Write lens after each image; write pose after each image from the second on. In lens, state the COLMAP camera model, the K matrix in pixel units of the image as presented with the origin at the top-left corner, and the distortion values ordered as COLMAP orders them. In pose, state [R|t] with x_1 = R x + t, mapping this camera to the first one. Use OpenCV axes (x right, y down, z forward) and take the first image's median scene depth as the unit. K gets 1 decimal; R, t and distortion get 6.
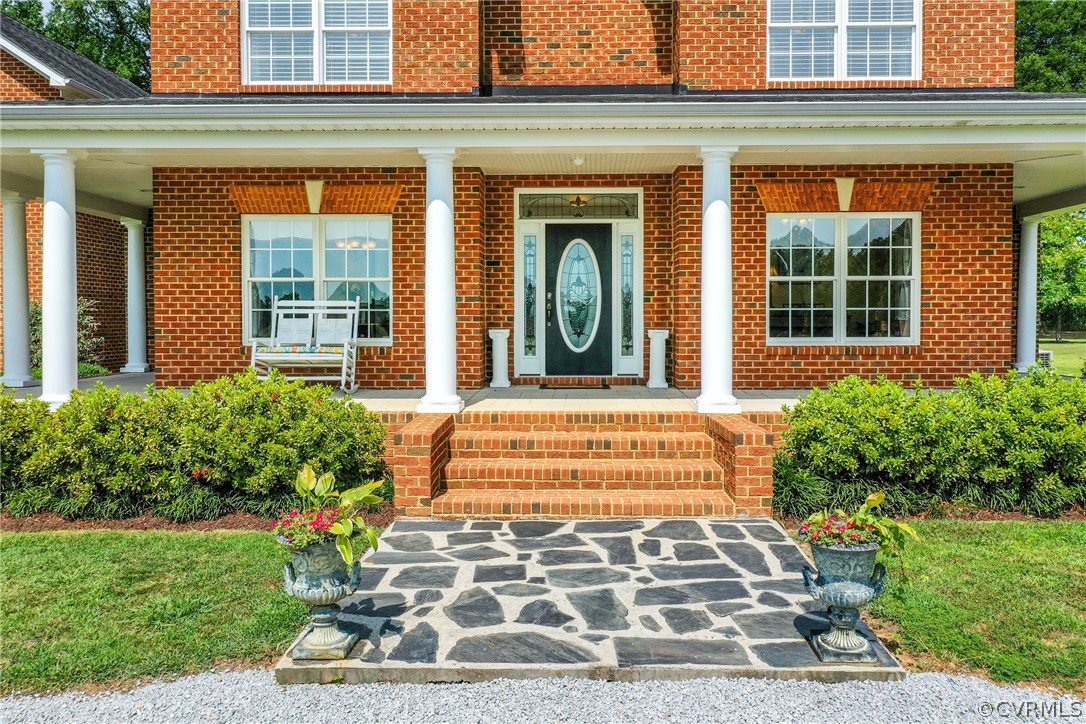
lens RADIAL K [[843.1, 0, 543.2], [0, 843.1, 357.6], [0, 0, 1]] dist [0.027478, 0.003834]
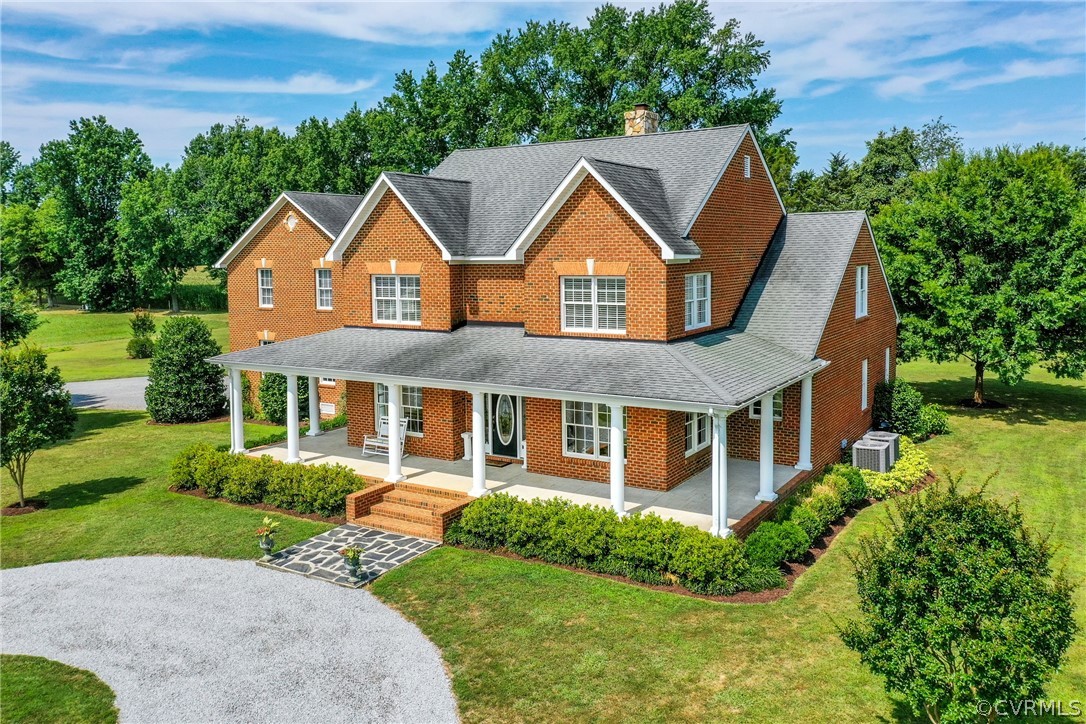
lens RADIAL K [[843.1, 0, 547.6], [0, 843.1, 351.0], [0, 0, 1]] dist [0.027478, 0.003834]
pose [[0.858339, 0.045483, -0.511063, 2.796791], [-0.003844, 0.996605, 0.082240, -0.965172], [0.513068, -0.068625, 0.855600, -1.698995]]
